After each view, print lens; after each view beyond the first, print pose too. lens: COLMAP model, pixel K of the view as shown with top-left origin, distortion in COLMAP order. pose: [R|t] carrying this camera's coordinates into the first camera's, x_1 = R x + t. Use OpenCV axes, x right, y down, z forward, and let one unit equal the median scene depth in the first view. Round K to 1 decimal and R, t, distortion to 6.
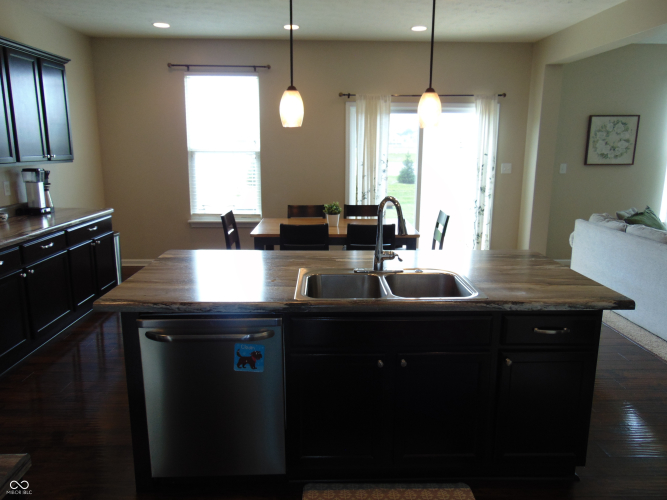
lens RADIAL K [[502.2, 0, 334.0], [0, 502.2, 249.7], [0, 0, 1]] dist [-0.013790, 0.062850]
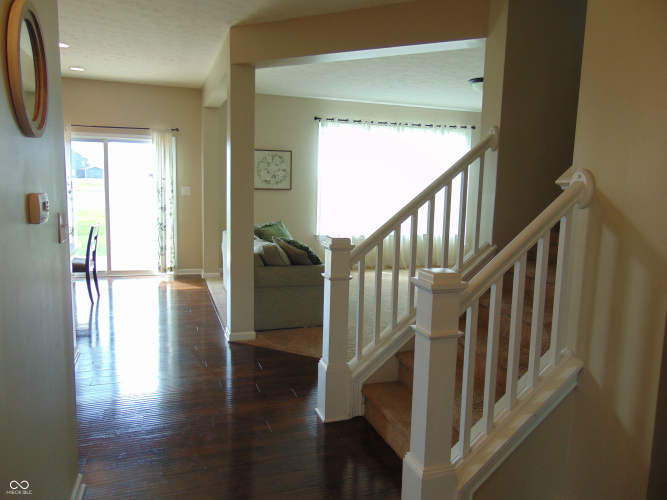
lens RADIAL K [[502.2, 0, 332.9], [0, 502.2, 249.5], [0, 0, 1]] dist [-0.013790, 0.062850]
pose [[0.962674, -0.019828, 0.269937, 0.357338], [0.039638, 0.996888, -0.068135, 0.069421], [-0.267746, 0.076291, 0.960464, -0.215996]]
